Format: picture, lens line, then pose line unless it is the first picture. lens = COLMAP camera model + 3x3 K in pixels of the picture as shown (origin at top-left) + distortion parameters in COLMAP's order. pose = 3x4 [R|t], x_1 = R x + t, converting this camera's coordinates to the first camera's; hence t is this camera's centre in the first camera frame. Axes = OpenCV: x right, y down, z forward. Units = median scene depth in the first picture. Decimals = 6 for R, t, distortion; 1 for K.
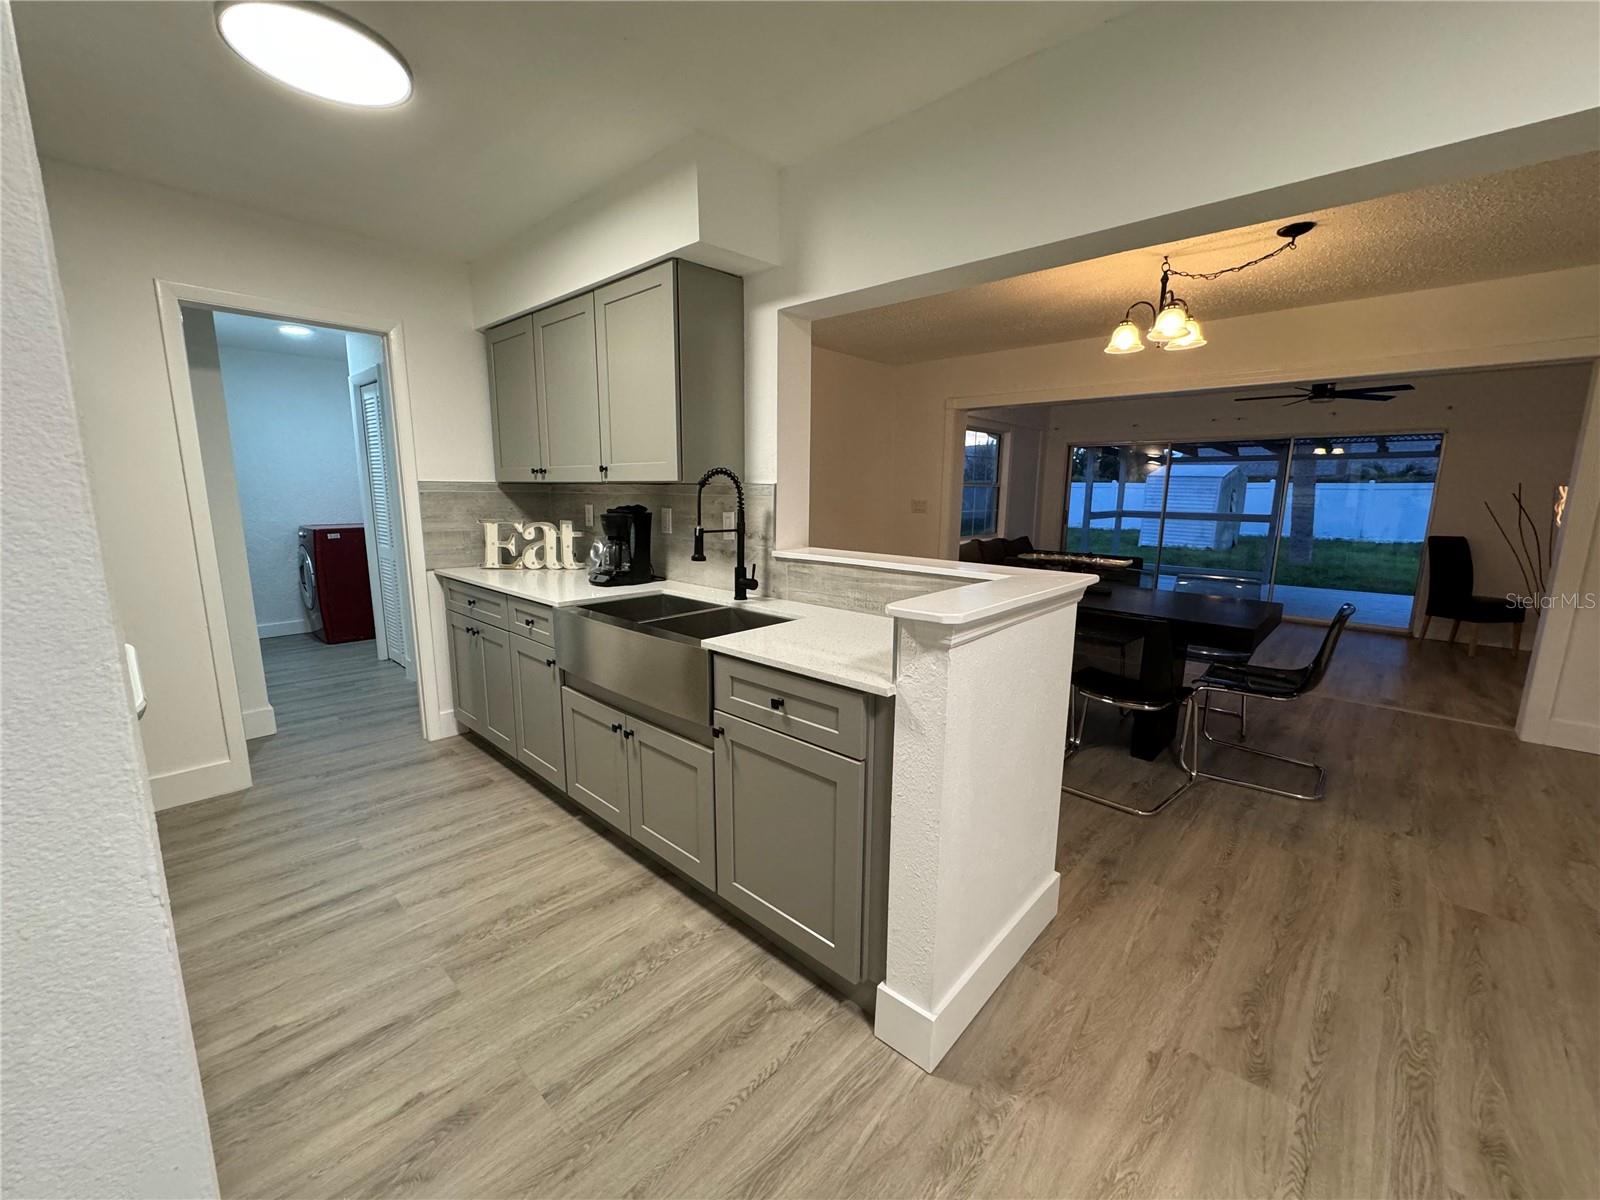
lens RADIAL K [[647.3, 0, 799.7], [0, 647.3, 604.8], [0, 0, 1]] dist [0.011173, 0.000144]
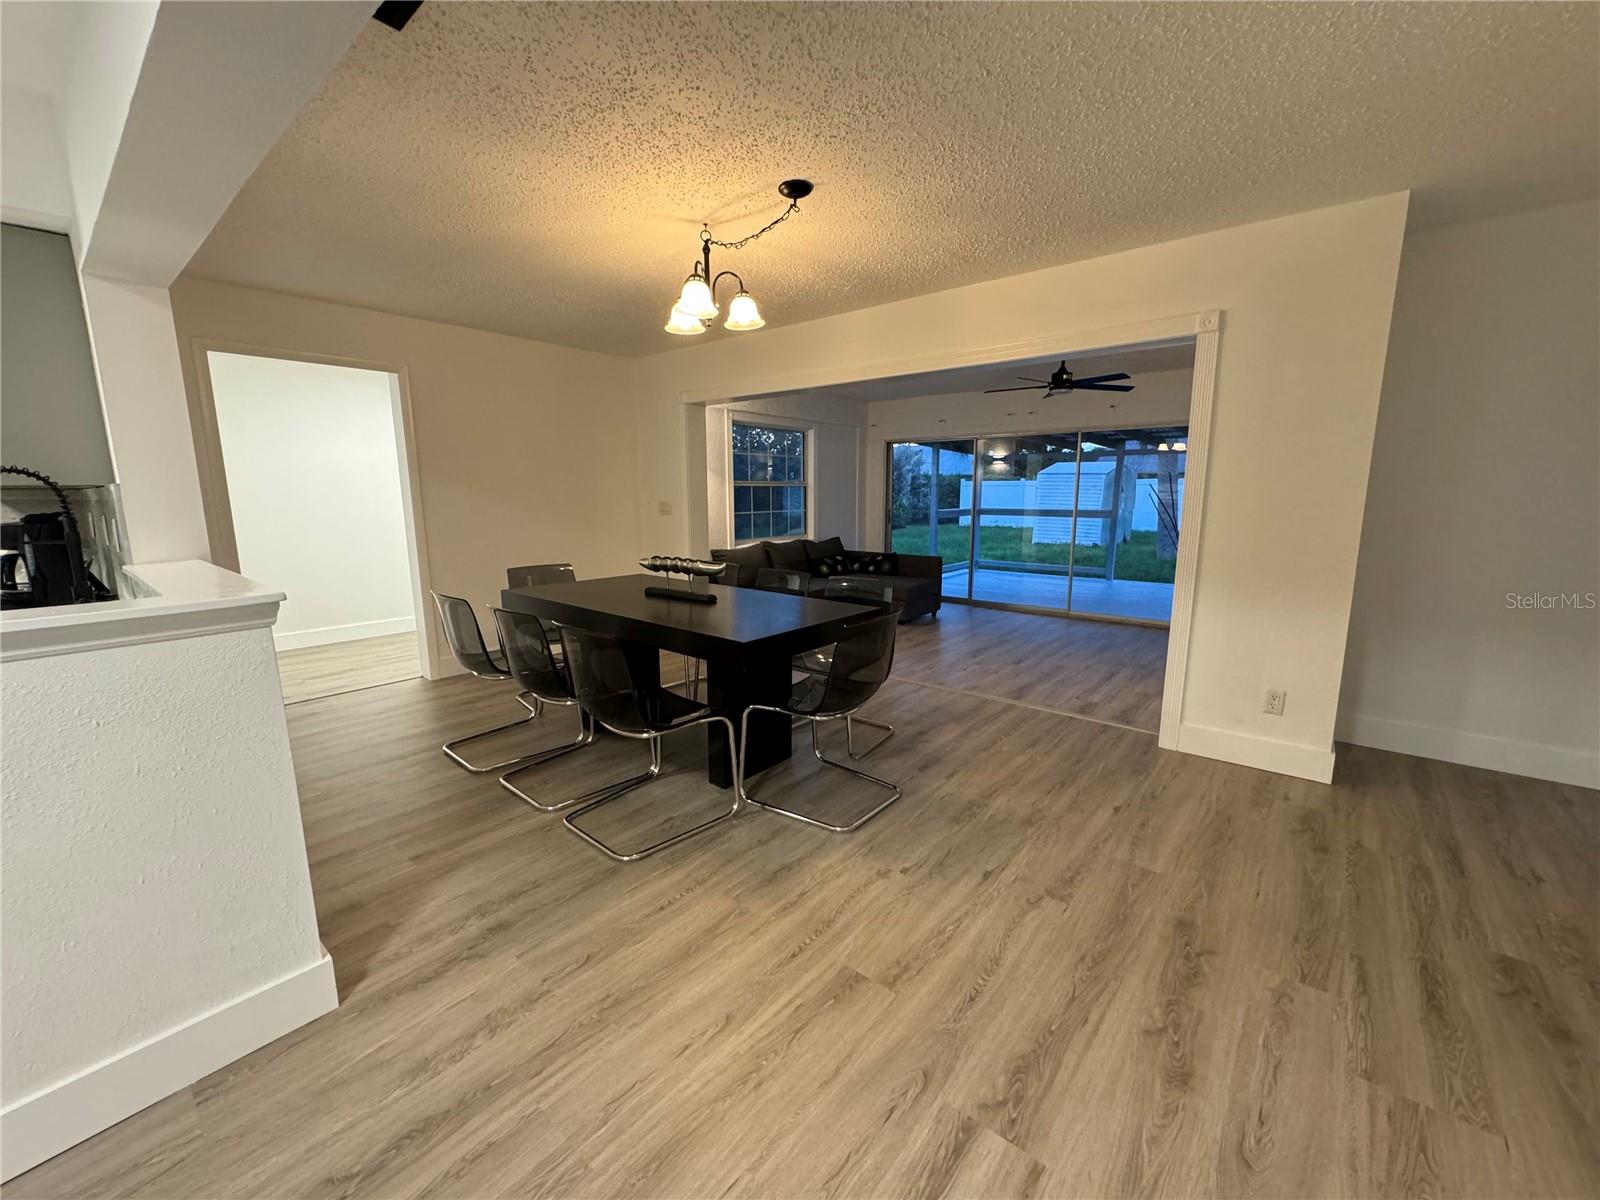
lens RADIAL K [[647.3, 0, 800.3], [0, 647.3, 593.8], [0, 0, 1]] dist [0.011173, 0.000144]
pose [[0.999101, -0.024437, 0.034627, 0.610516], [0.025269, 0.999397, -0.023801, -0.000426], [-0.034025, 0.024655, 0.999117, 0.105710]]
